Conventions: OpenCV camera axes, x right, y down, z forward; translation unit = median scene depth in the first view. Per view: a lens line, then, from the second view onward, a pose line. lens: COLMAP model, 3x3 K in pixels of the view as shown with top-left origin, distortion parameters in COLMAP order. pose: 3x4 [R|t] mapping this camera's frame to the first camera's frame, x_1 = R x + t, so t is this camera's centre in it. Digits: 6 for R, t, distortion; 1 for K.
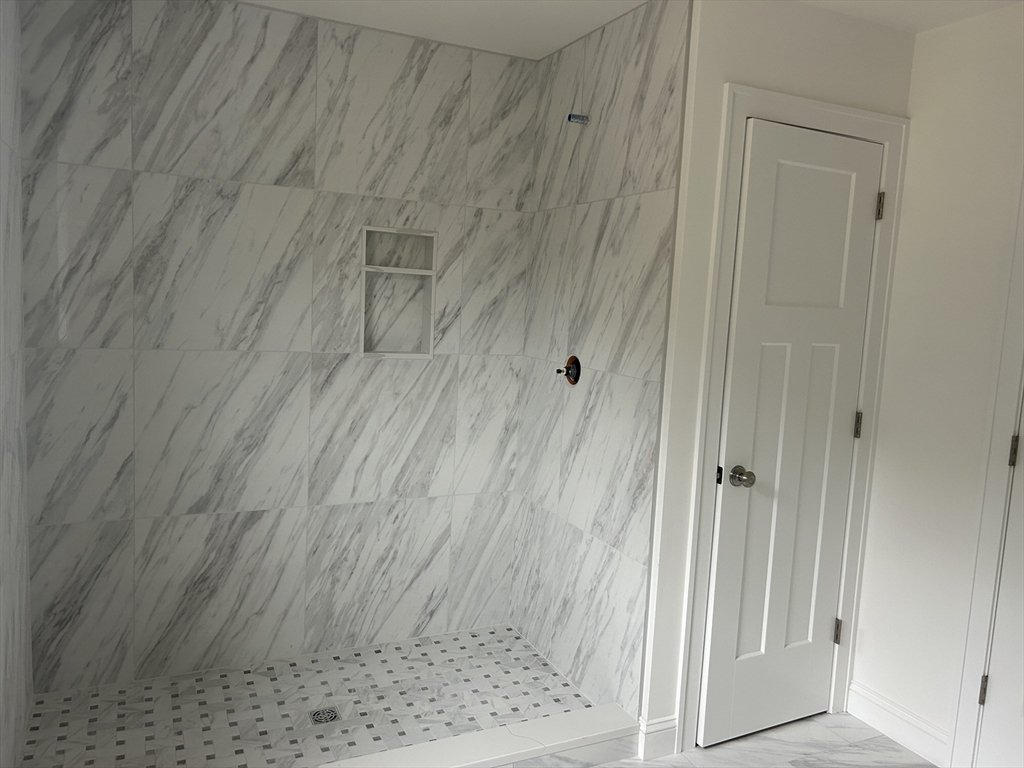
lens RADIAL K [[719.4, 0, 511.7], [0, 719.4, 384.1], [0, 0, 1]] dist [0.014497, -0.006240]
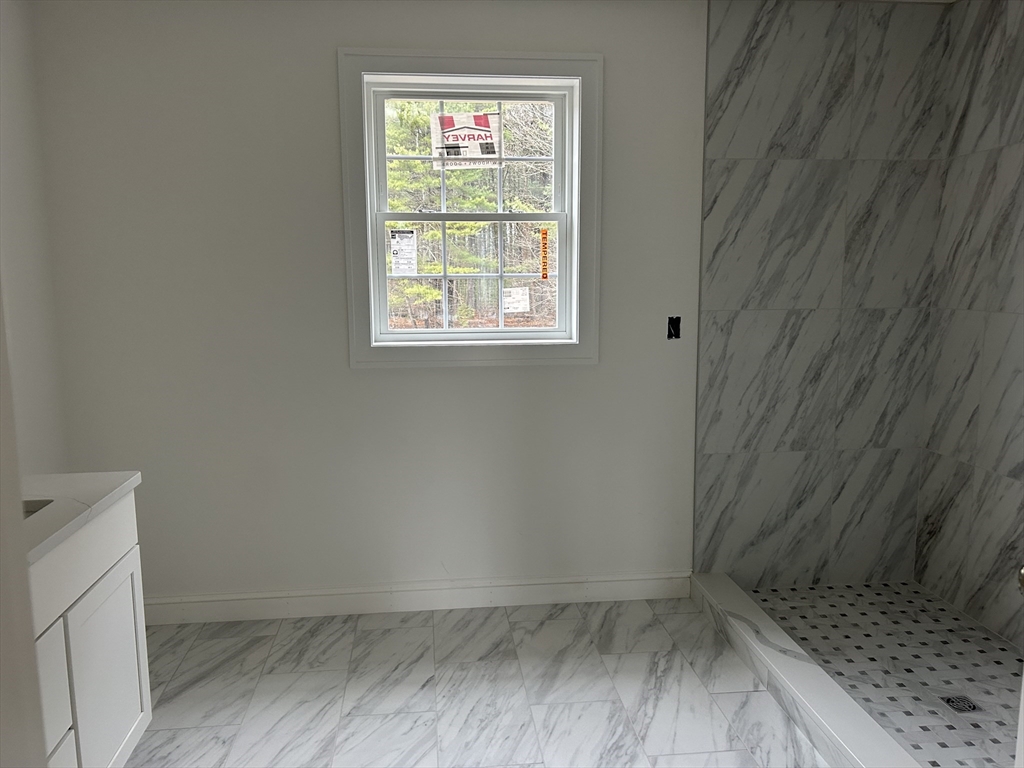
lens RADIAL K [[766.7, 0, 513.0], [0, 766.7, 358.3], [0, 0, 1]] dist [0.041915, -0.048568]
pose [[-0.296499, 0.066967, -0.952682, 0.821154], [-0.101051, 0.989739, 0.101021, -0.024087], [0.949672, 0.126222, -0.286689, 0.670505]]
